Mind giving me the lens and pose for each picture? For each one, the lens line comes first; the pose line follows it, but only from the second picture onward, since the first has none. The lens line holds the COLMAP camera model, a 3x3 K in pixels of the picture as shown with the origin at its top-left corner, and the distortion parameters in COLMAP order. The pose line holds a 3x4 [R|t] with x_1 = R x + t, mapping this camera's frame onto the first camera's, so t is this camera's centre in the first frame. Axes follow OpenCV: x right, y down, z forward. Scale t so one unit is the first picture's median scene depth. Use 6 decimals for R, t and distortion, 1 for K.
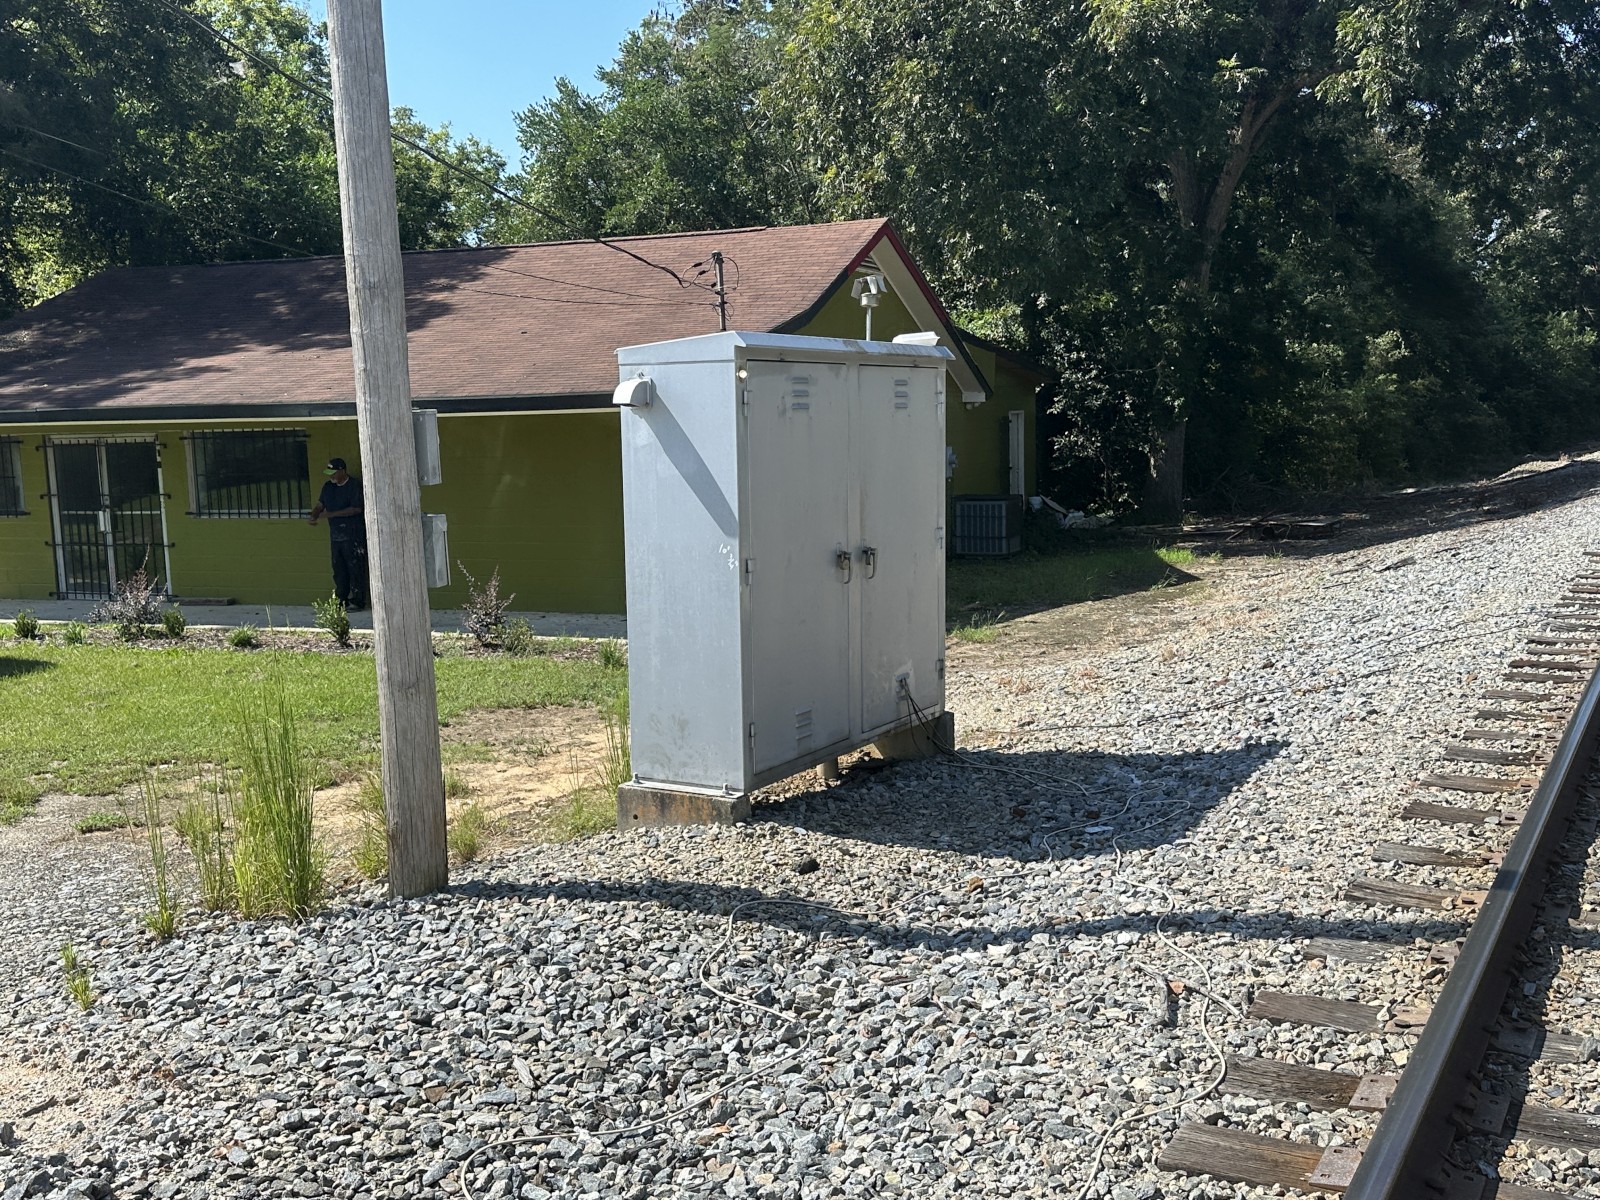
lens RADIAL K [[1602.9, 0, 800.0], [0, 1602.9, 600.0], [0, 0, 1]] dist [0.164300, -0.309038]
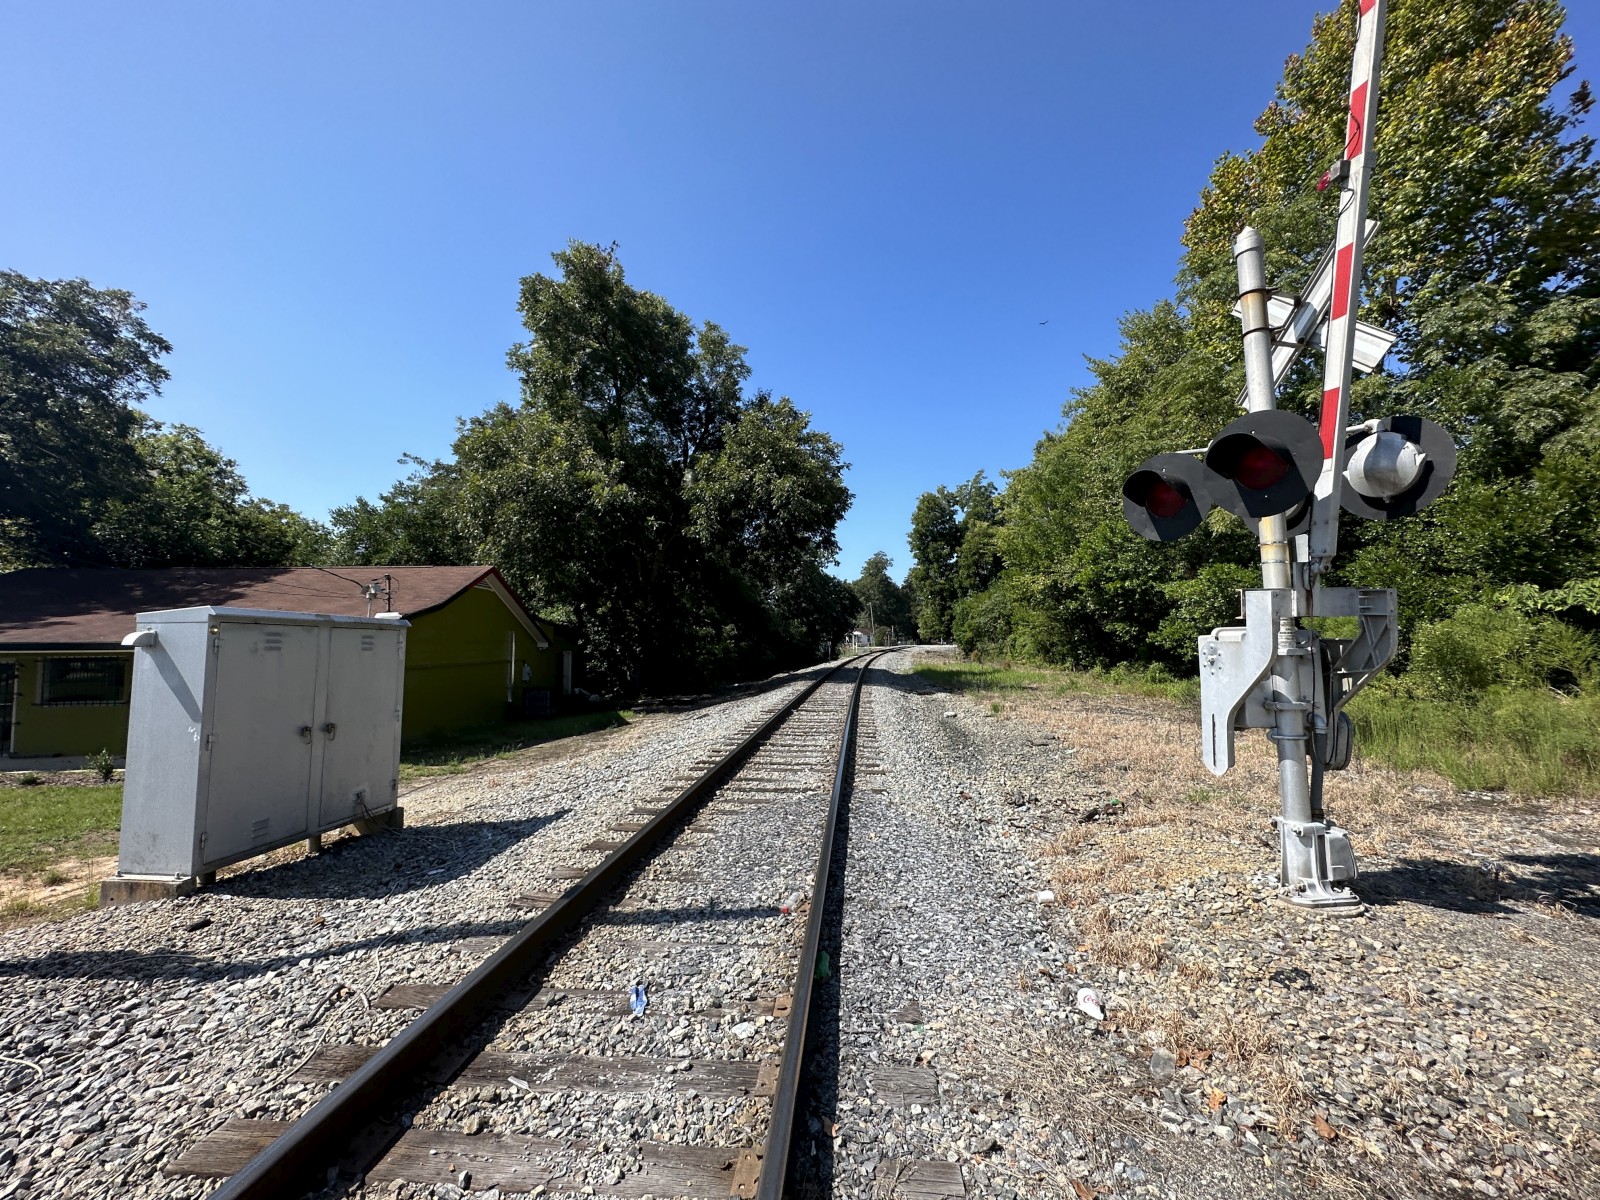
lens RADIAL K [[645.4, 0, 800.0], [0, 645.4, 600.0], [0, 0, 1]] dist [-0.001069, 0.000401]
pose [[0.911772, 0.046877, 0.408013, 0.257086], [0.033829, 0.981516, -0.188364, -0.015692], [-0.409302, 0.185548, 0.893333, 0.083897]]
